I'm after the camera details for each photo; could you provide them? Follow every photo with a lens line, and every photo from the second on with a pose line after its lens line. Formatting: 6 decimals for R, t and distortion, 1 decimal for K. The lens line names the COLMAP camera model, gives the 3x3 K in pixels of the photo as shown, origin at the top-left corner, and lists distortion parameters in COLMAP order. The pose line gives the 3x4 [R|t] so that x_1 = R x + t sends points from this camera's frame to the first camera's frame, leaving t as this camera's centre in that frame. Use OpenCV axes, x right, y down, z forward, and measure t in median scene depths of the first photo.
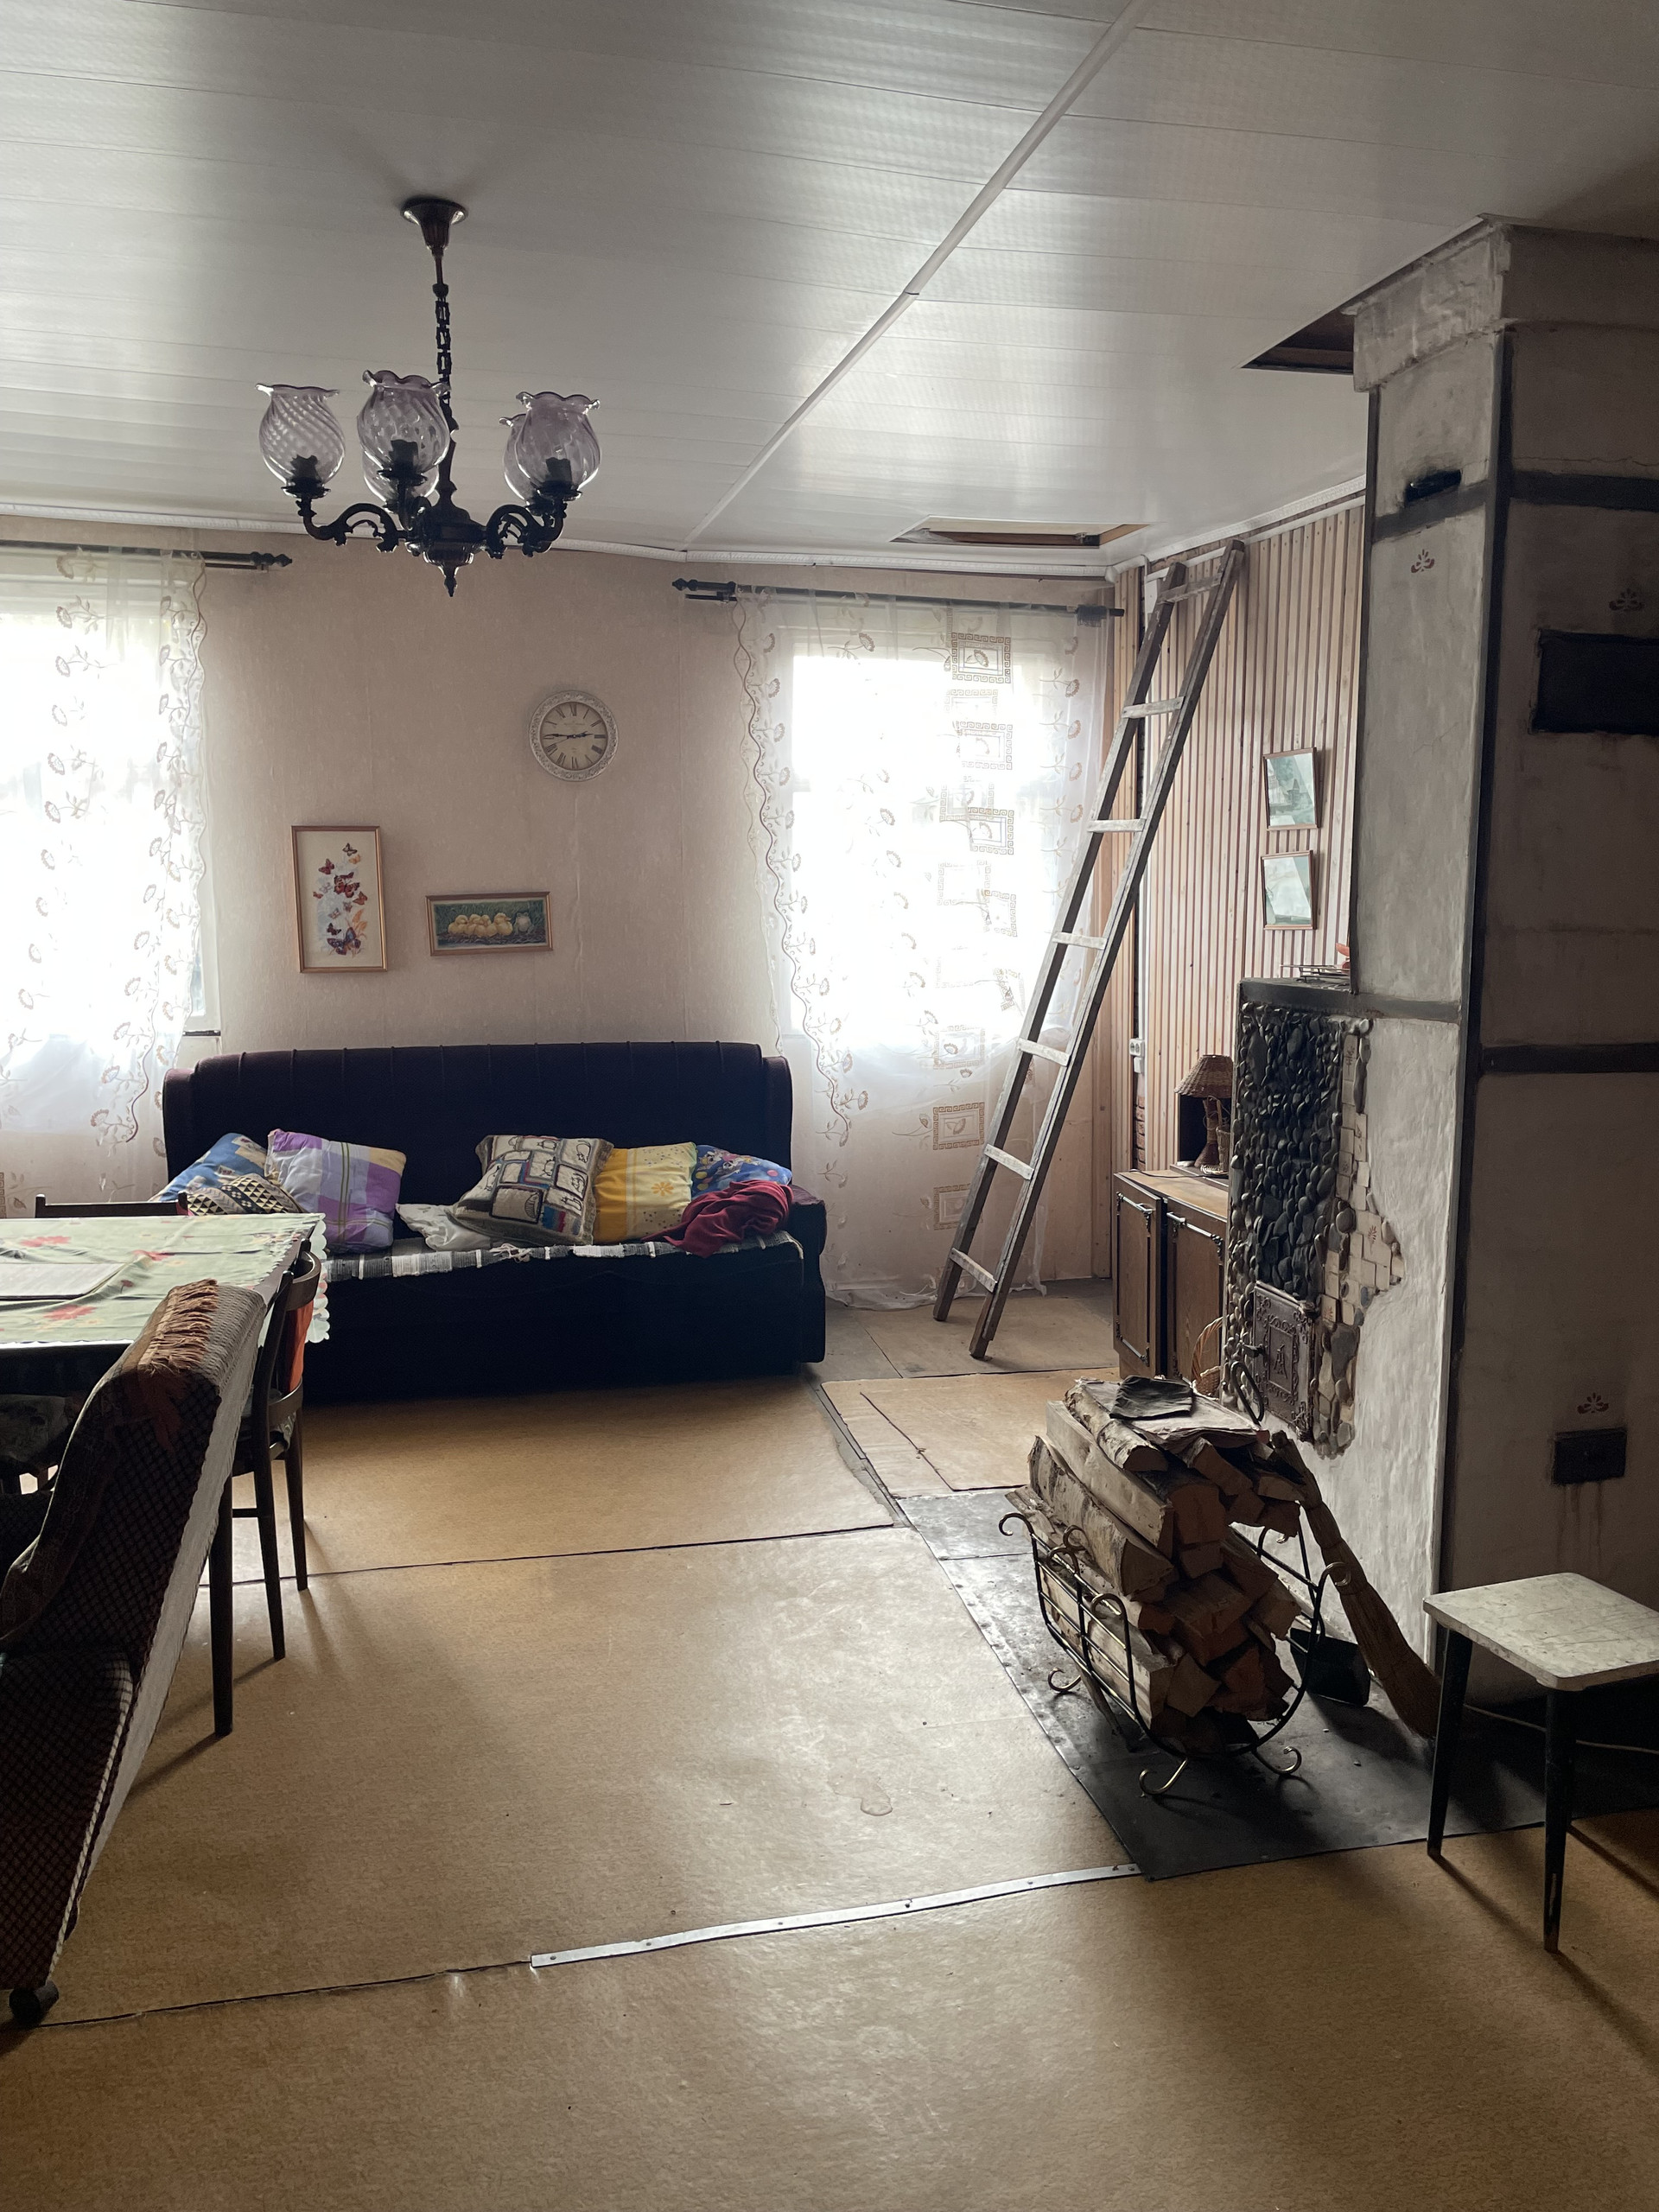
lens RADIAL K [[1710.7, 0, 832.1], [0, 1710.7, 1103.8], [0, 0, 1]] dist [0.083815, -0.100403]
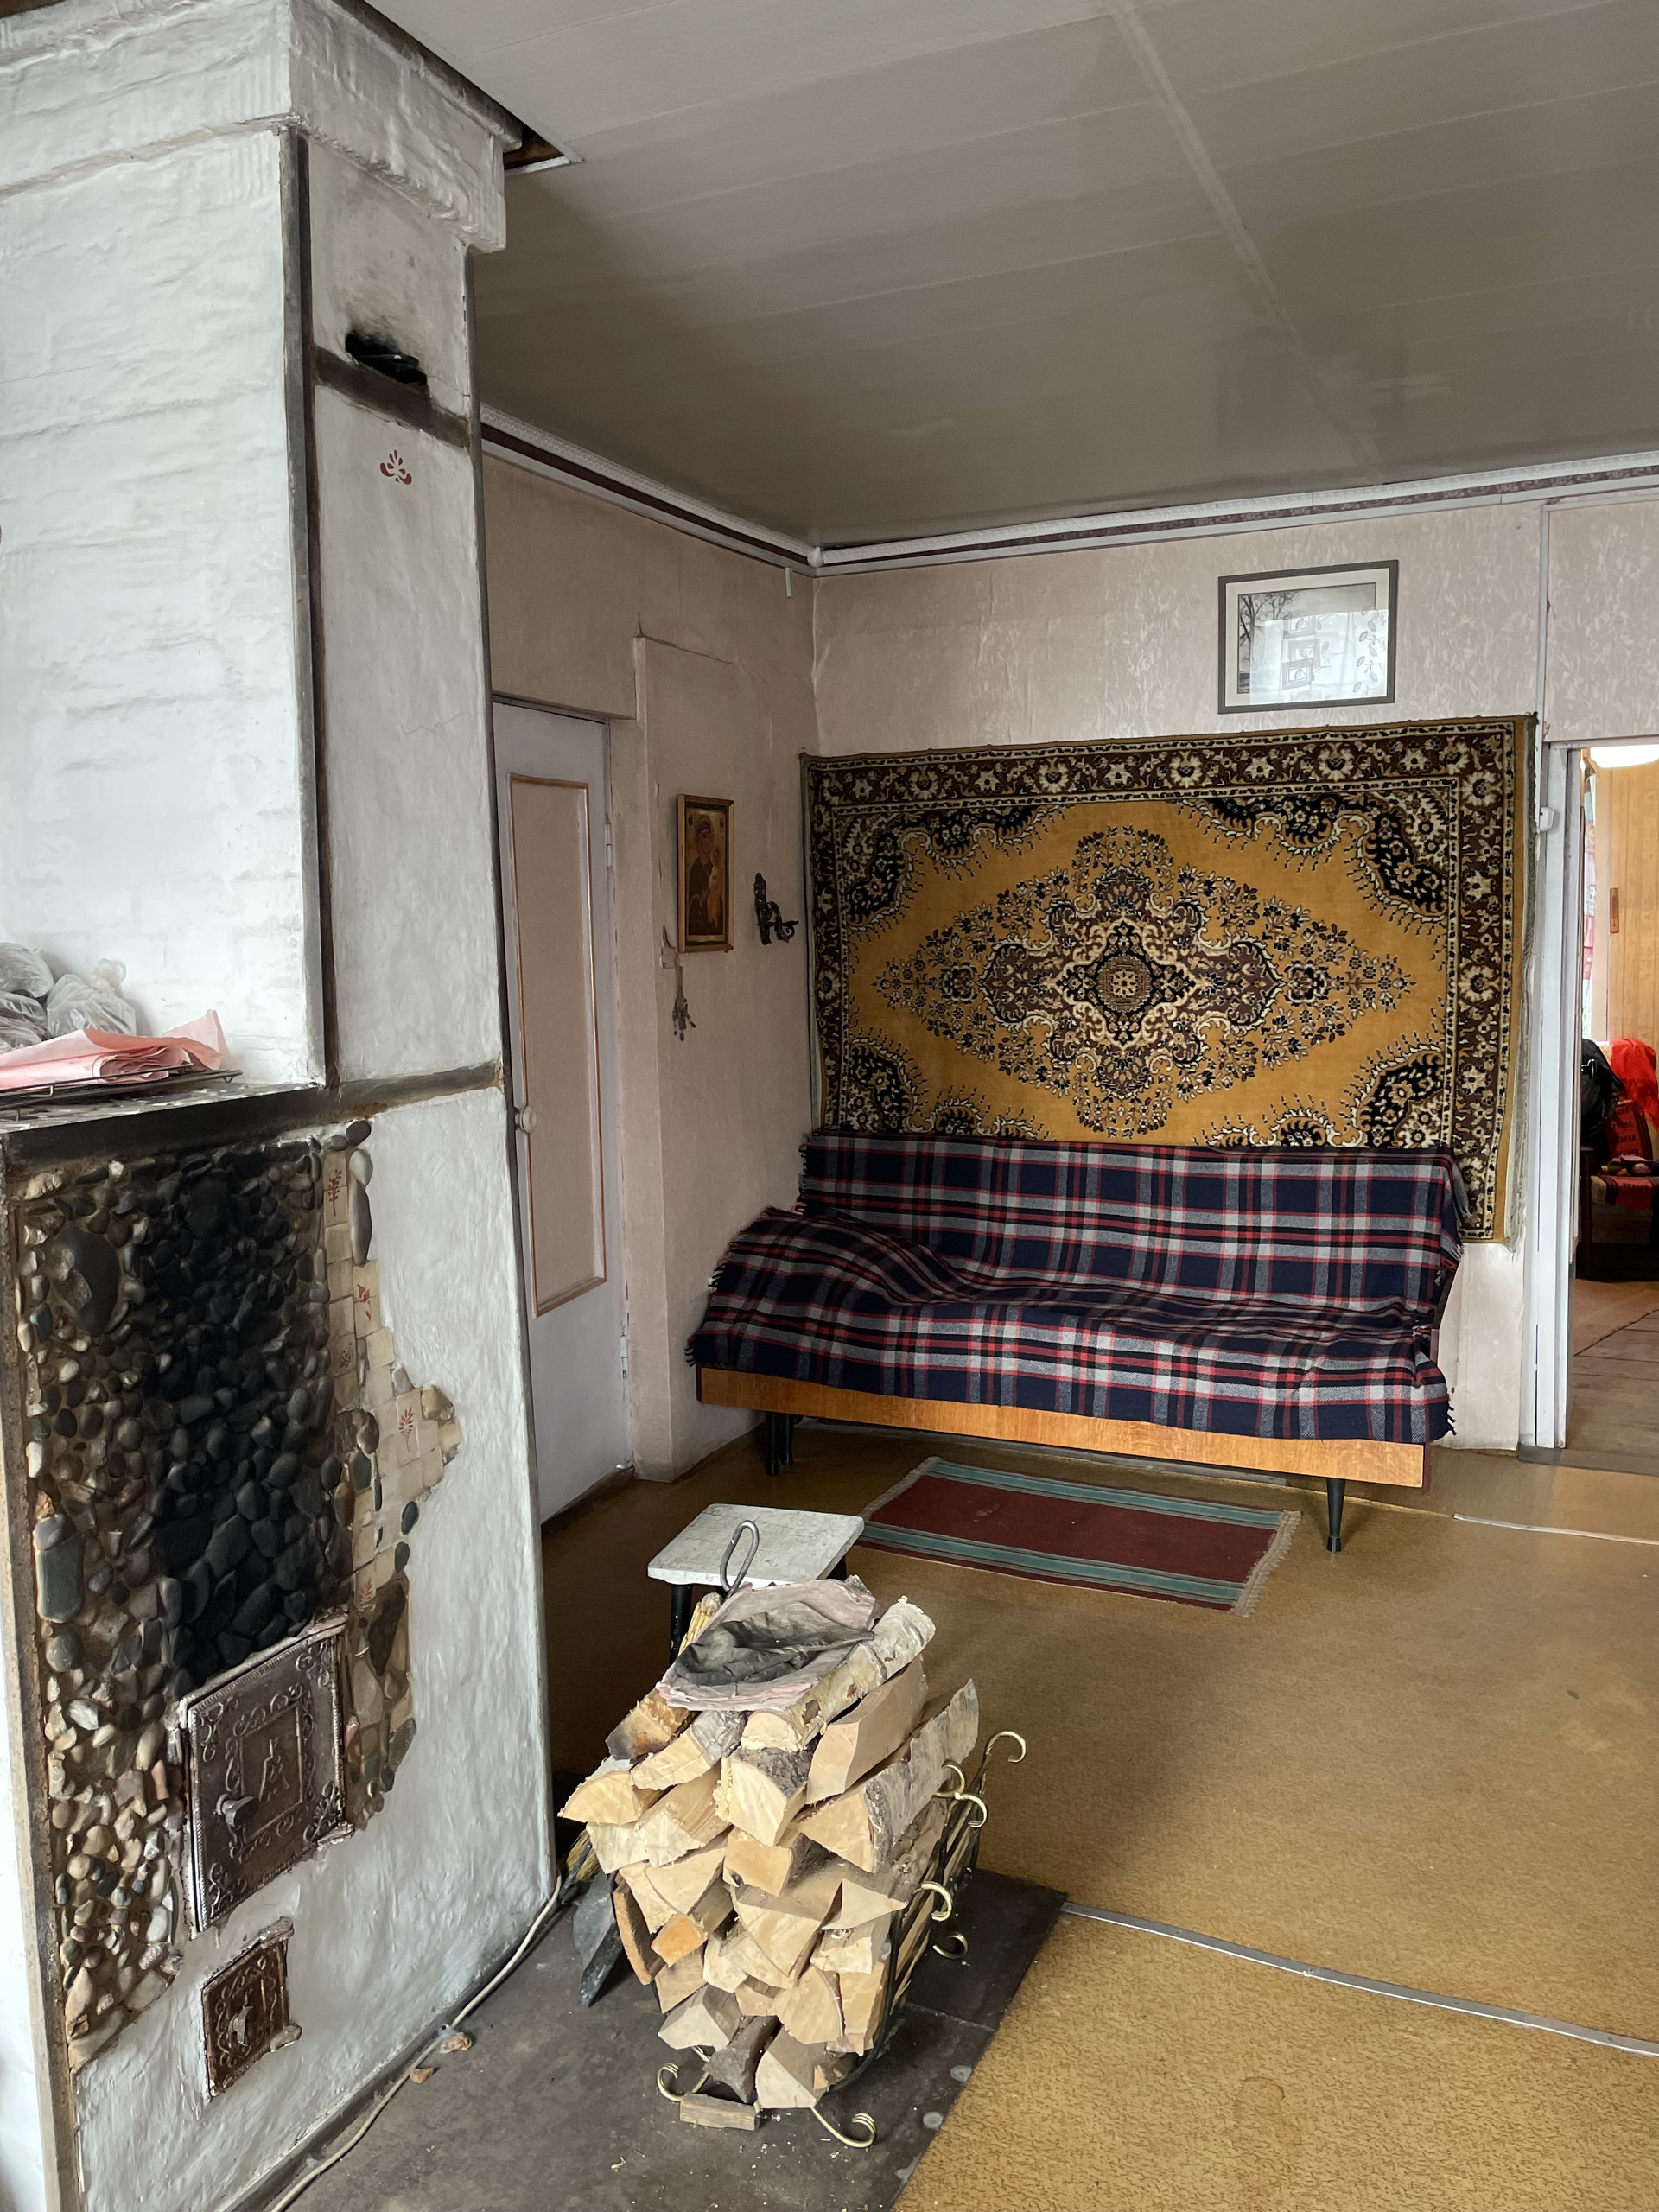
lens RADIAL K [[1710.7, 0, 830.4], [0, 1710.7, 1116.2], [0, 0, 1]] dist [0.083815, -0.100403]
pose [[-0.801347, -0.044765, 0.596522, -0.198320], [0.102601, 0.972133, 0.210784, -0.149384], [-0.589335, 0.230115, -0.774423, 1.228183]]
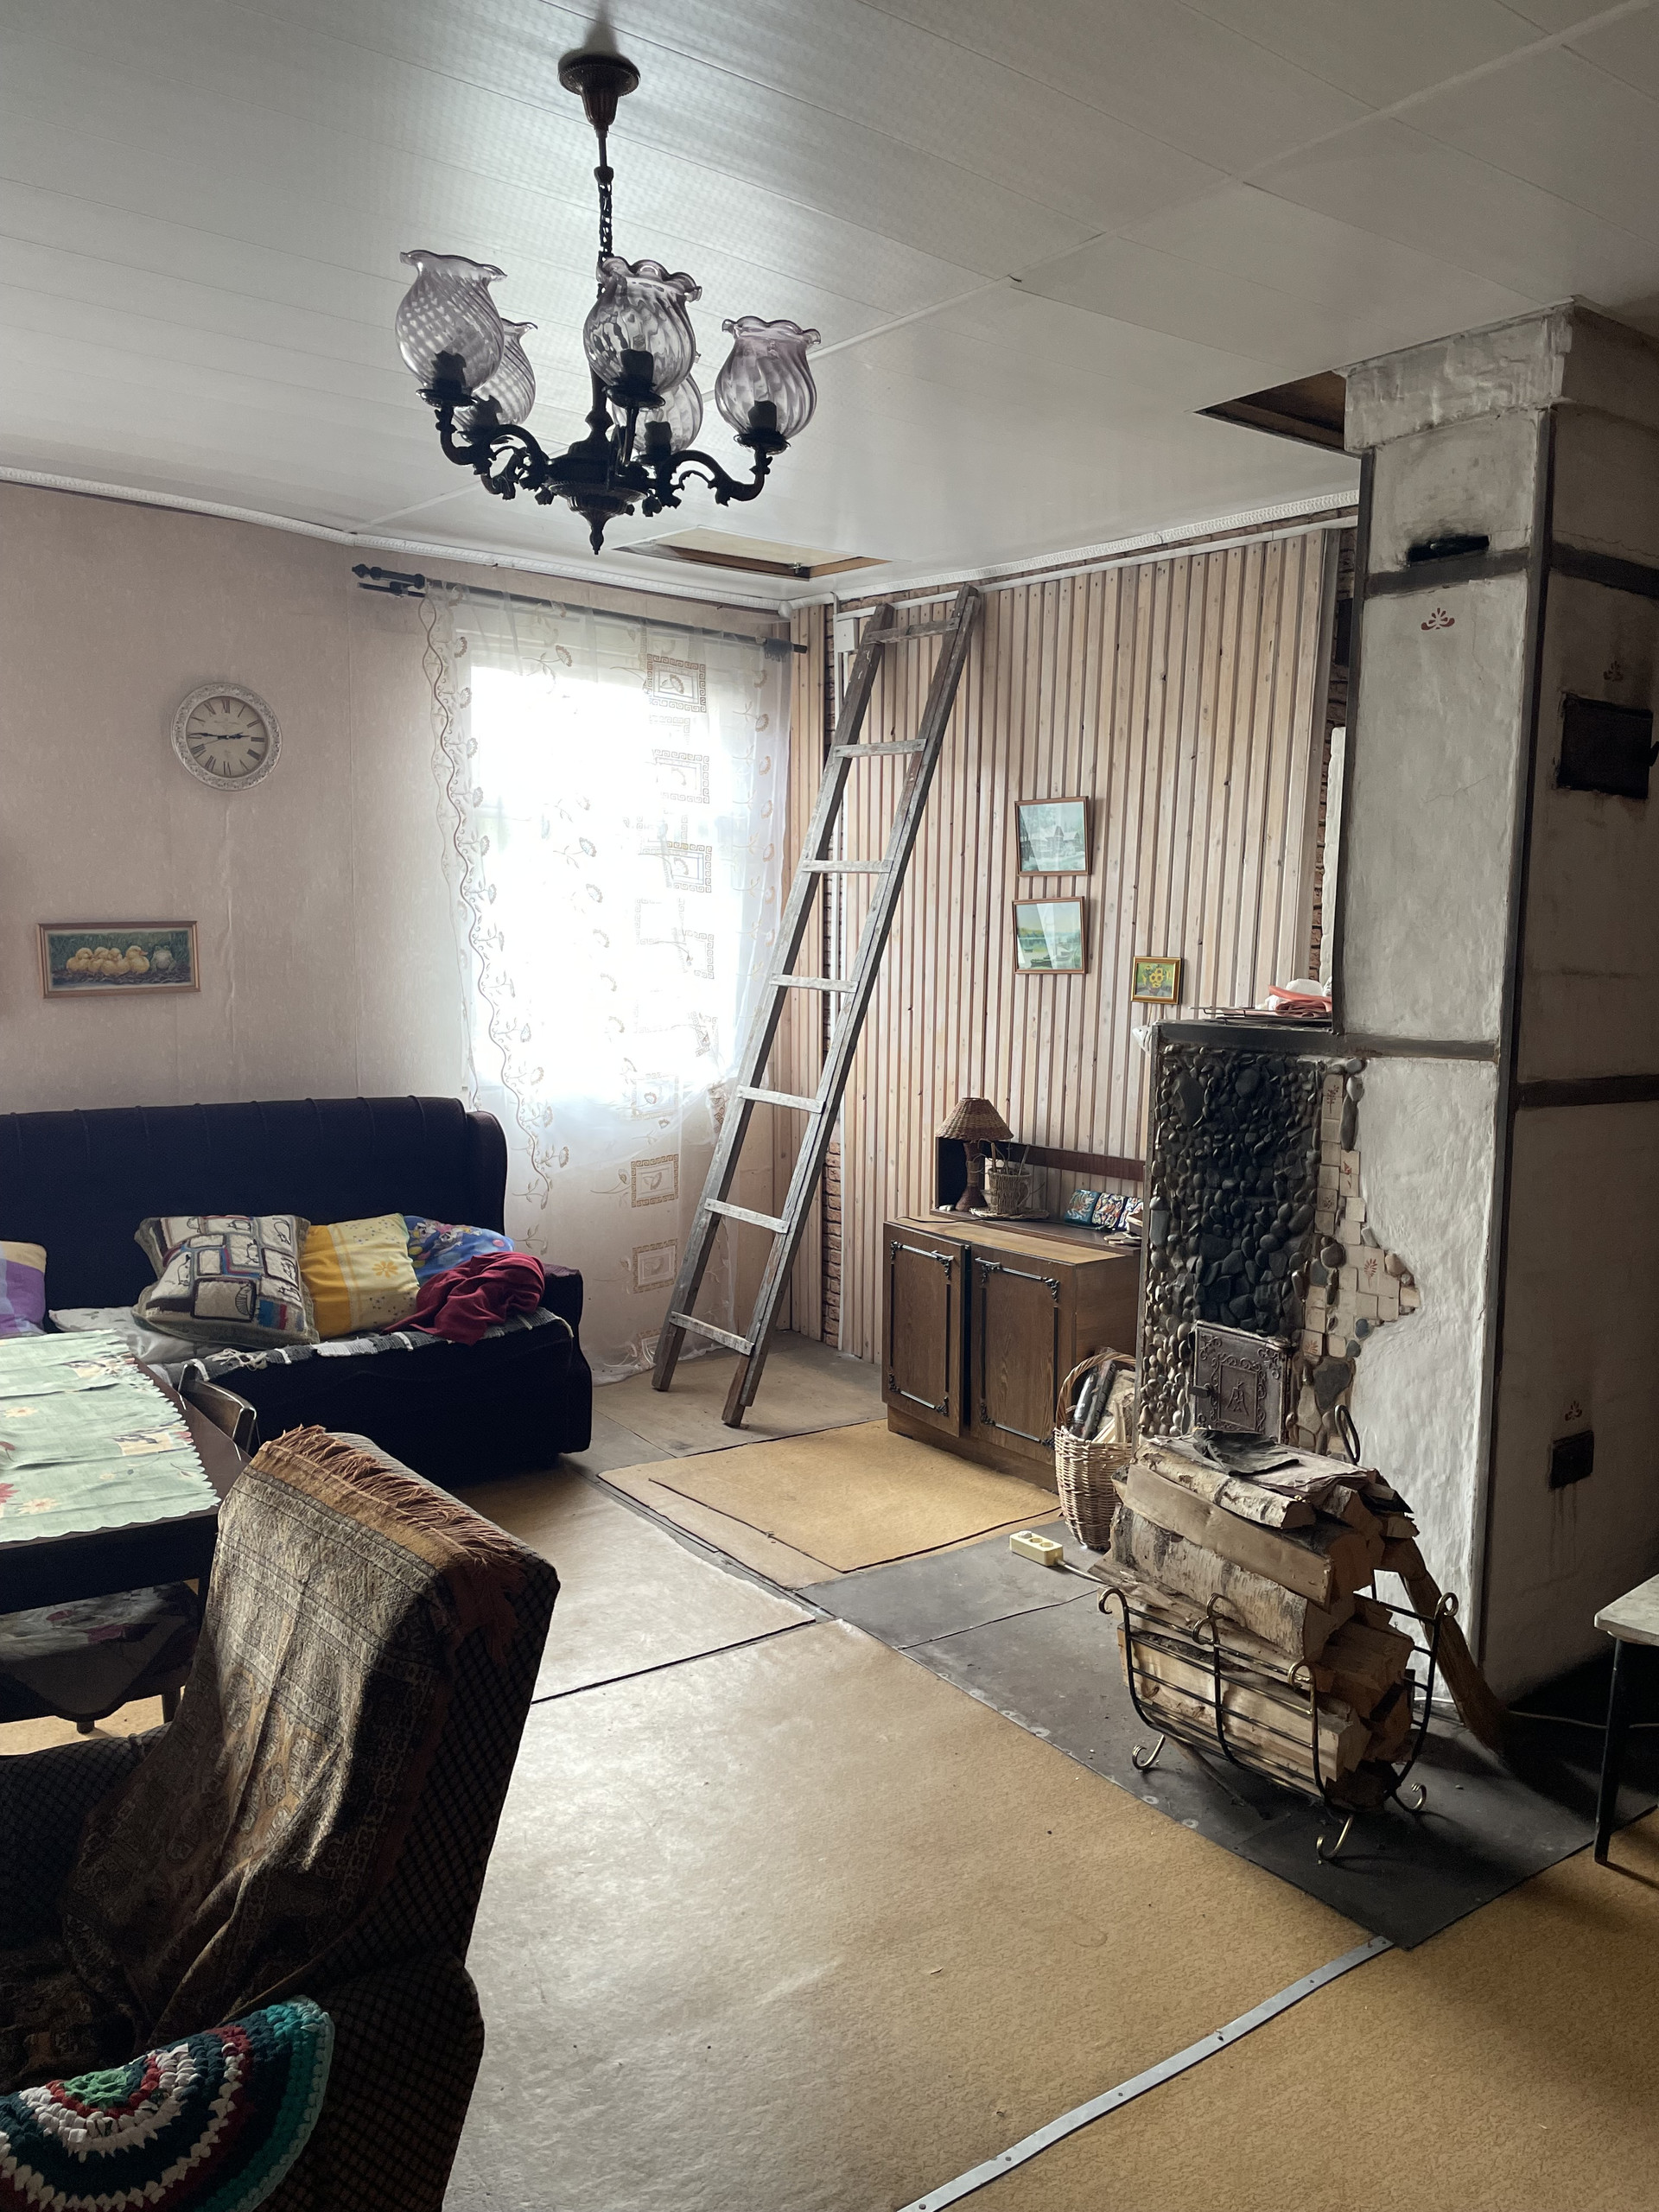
lens RADIAL K [[1710.7, 0, 869.1], [0, 1710.7, 1120.1], [0, 0, 1]] dist [0.083815, -0.100403]
pose [[0.910408, -0.029872, 0.412632, -0.333454], [0.036681, 0.999290, -0.008588, -0.012476], [-0.412083, 0.022954, 0.910857, 0.160921]]
